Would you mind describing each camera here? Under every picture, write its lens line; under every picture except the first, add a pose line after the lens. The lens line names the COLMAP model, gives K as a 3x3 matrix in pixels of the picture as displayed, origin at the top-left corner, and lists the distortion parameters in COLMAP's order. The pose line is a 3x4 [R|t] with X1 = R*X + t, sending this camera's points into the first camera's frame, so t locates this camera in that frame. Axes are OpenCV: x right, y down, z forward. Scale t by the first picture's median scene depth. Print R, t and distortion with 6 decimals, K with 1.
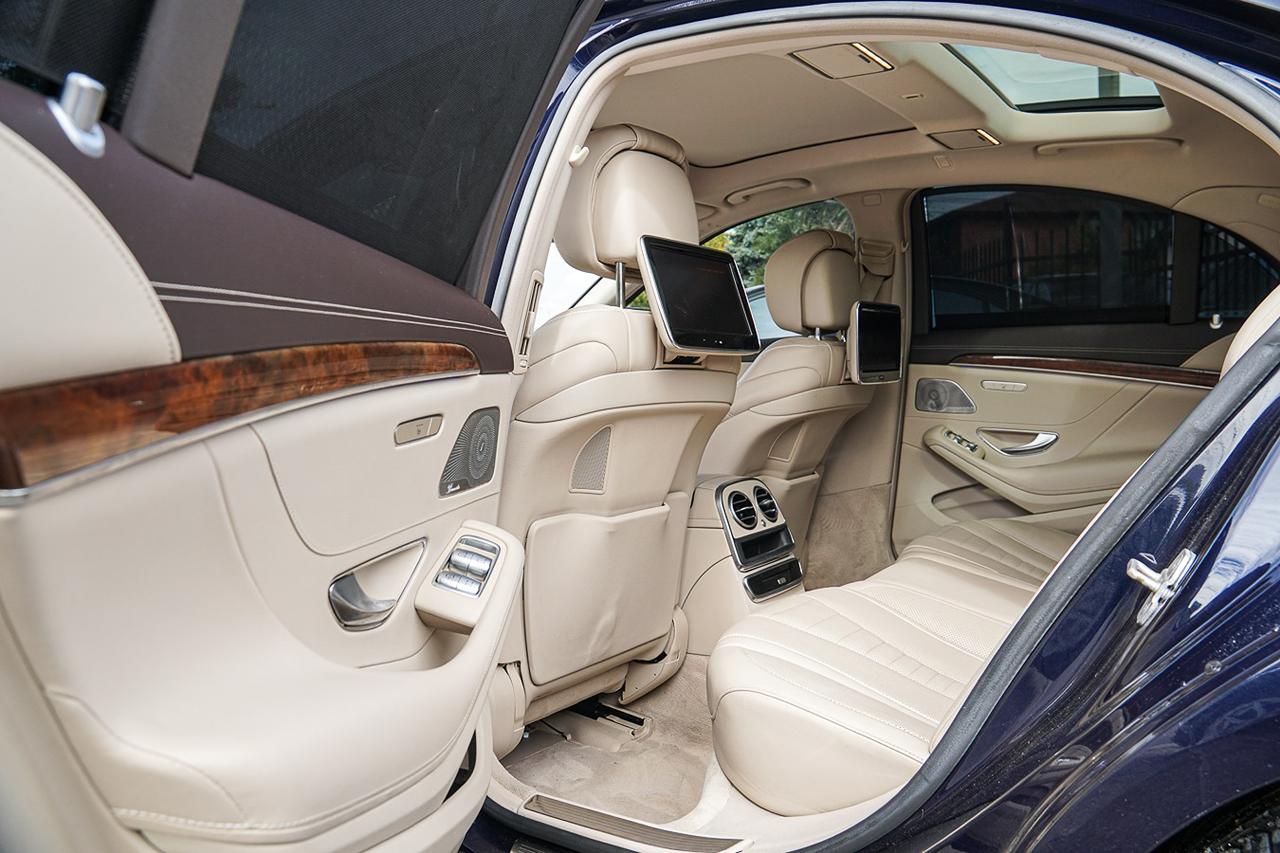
lens RADIAL K [[1002.0, 0, 640.0], [0, 1002.0, 426.5], [0, 0, 1]] dist [-0.131430, 0.098056]
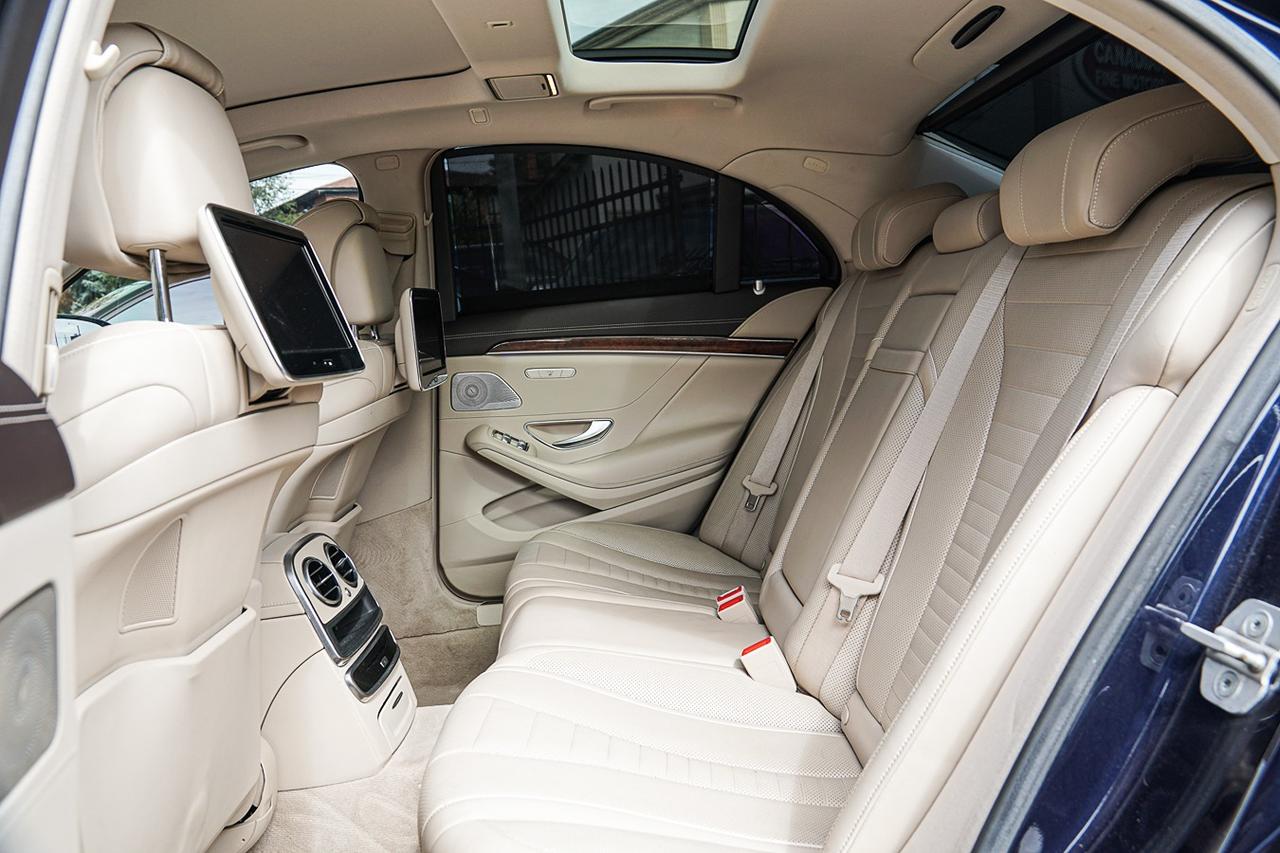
lens RADIAL K [[1002.0, 0, 640.0], [0, 1002.0, 426.5], [0, 0, 1]] dist [-0.131430, 0.098056]
pose [[0.813612, -0.124890, 0.567836, -0.114283], [0.111950, 0.992032, 0.057782, -0.049557], [-0.570528, 0.016558, 0.821111, 0.292331]]
